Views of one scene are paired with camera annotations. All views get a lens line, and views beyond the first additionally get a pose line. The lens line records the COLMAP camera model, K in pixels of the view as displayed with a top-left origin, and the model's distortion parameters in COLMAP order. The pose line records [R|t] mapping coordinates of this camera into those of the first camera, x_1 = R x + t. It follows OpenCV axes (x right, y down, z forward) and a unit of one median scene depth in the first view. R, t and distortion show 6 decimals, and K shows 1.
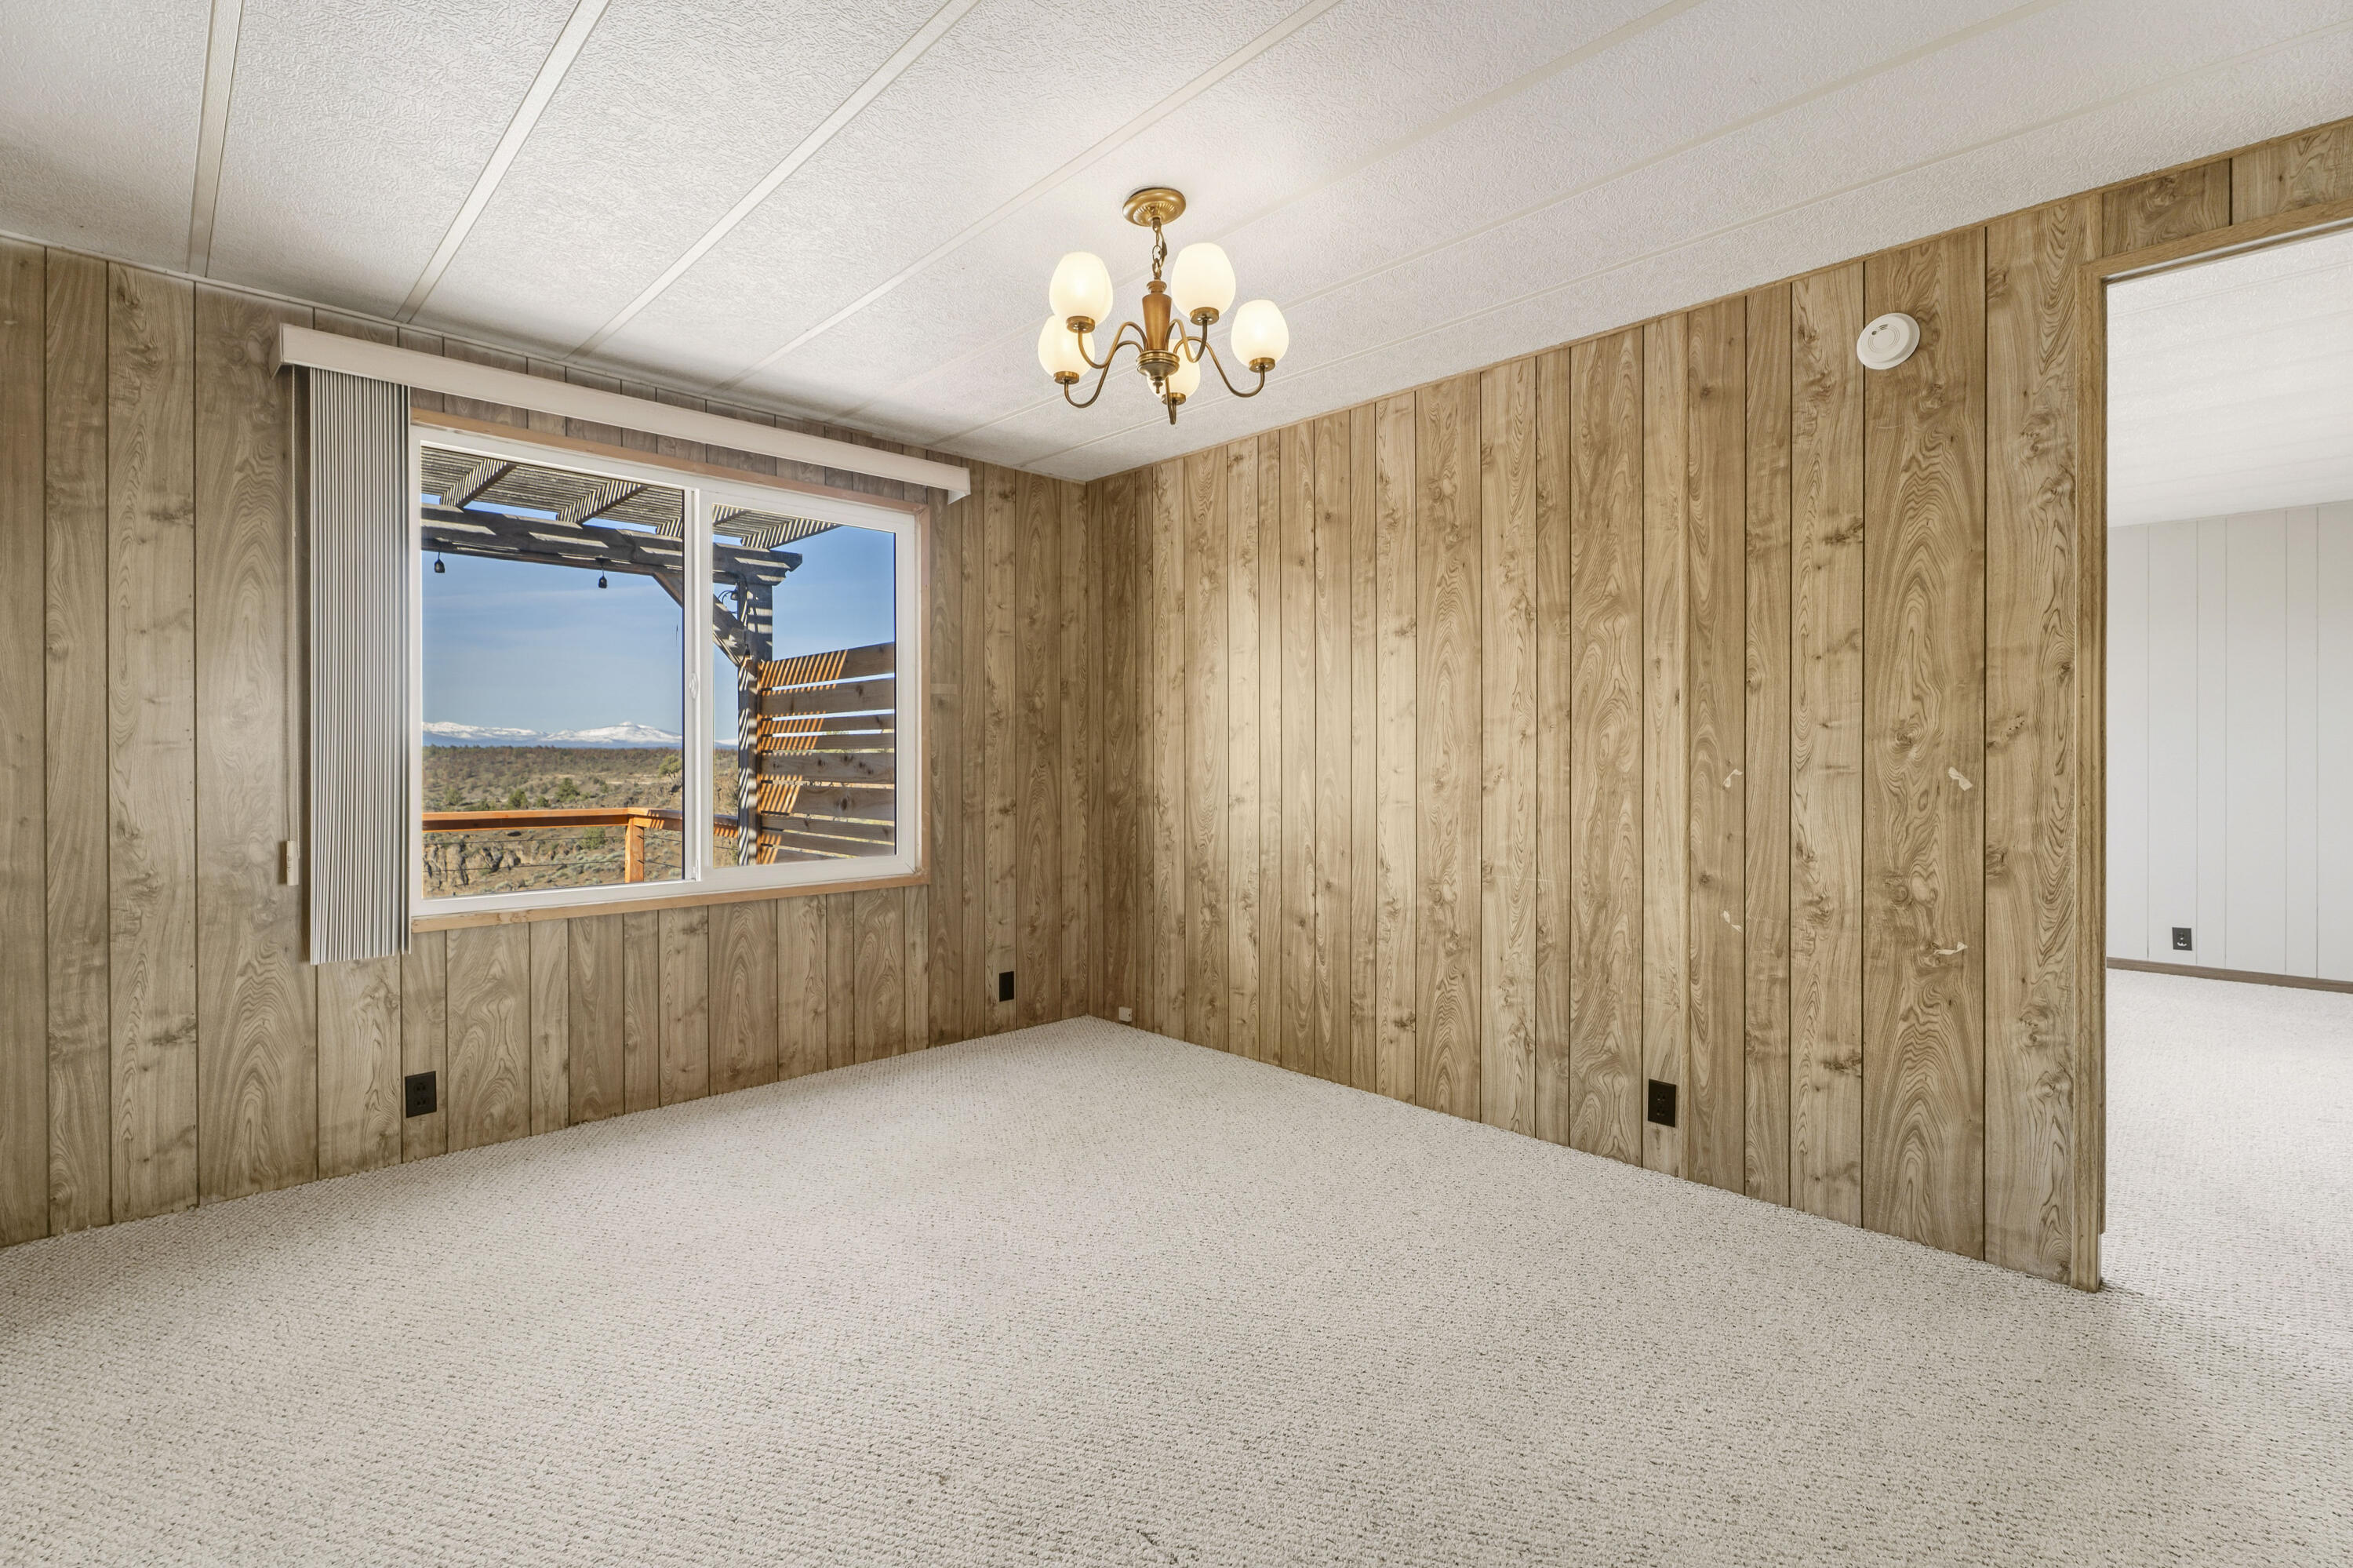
lens RADIAL K [[1068.8, 0, 1161.9], [0, 1068.8, 761.6], [0, 0, 1]] dist [-0.002261, -0.002125]
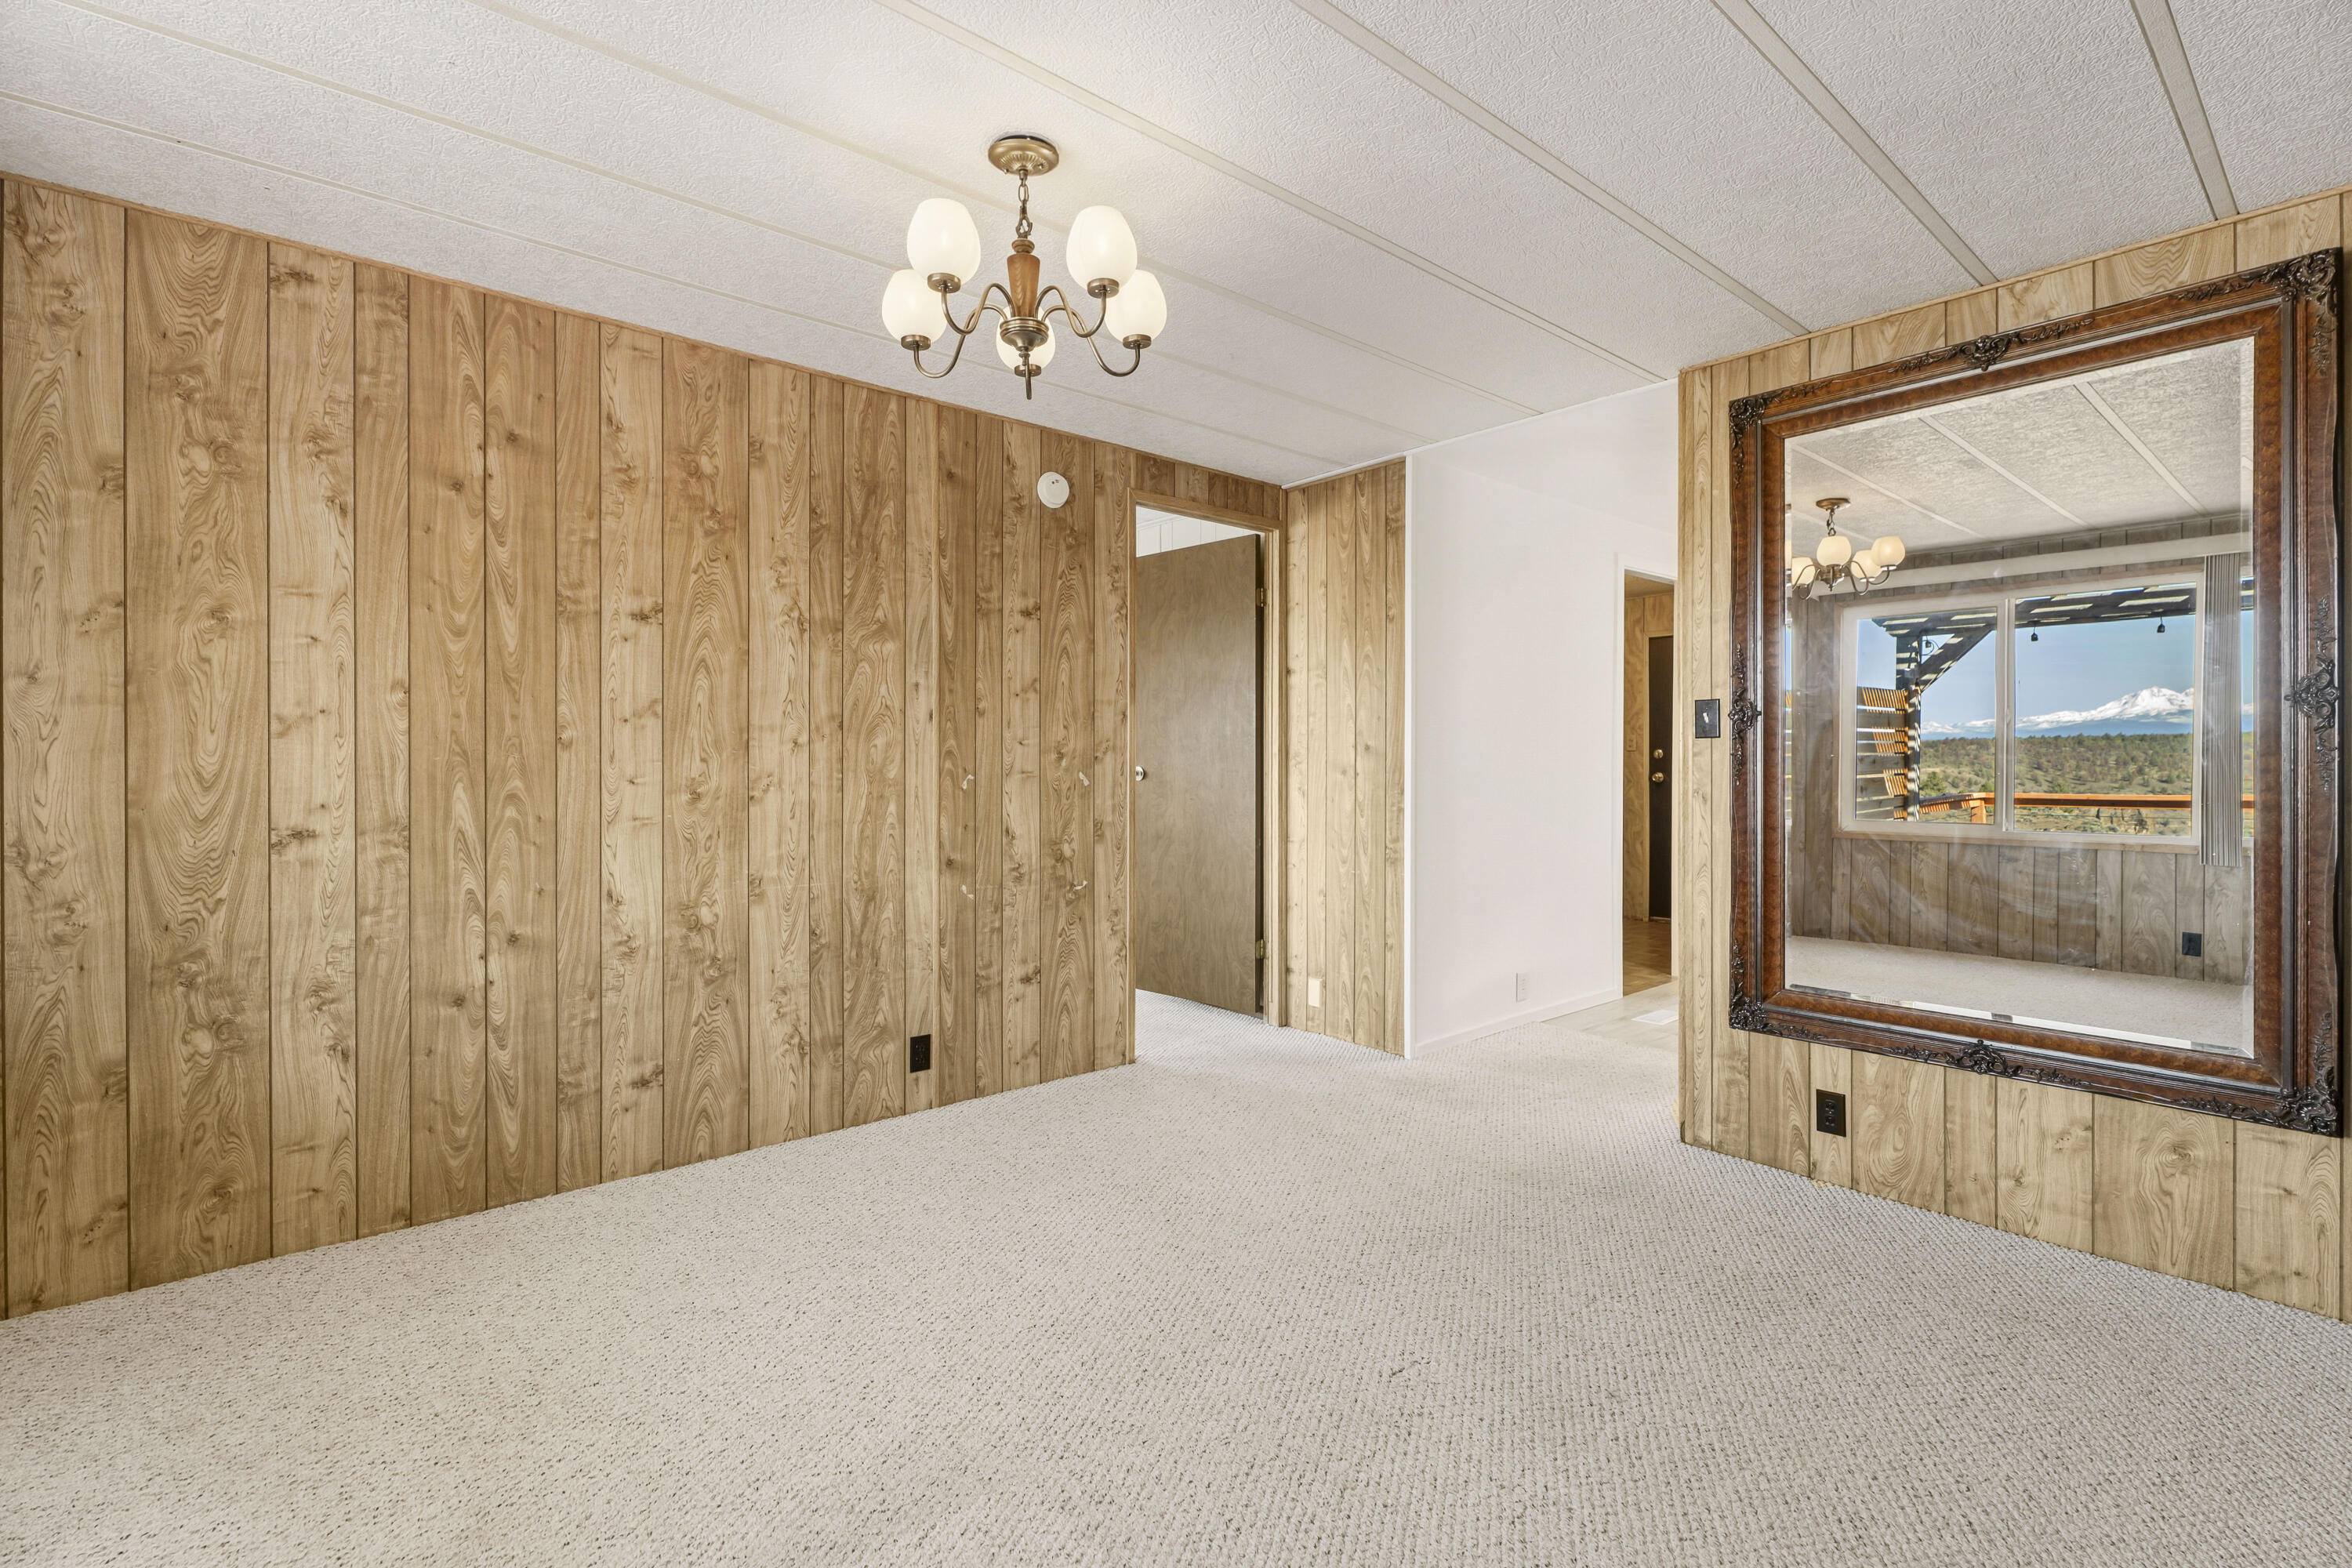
lens RADIAL K [[1068.3, 0, 1166.0], [0, 1068.3, 772.4], [0, 0, 1]] dist [-0.002261, -0.002125]
pose [[0.053514, -0.008925, 0.998527, -0.660365], [0.001178, 0.999960, 0.008874, -0.006199], [-0.998566, 0.000701, 0.053523, 0.609418]]
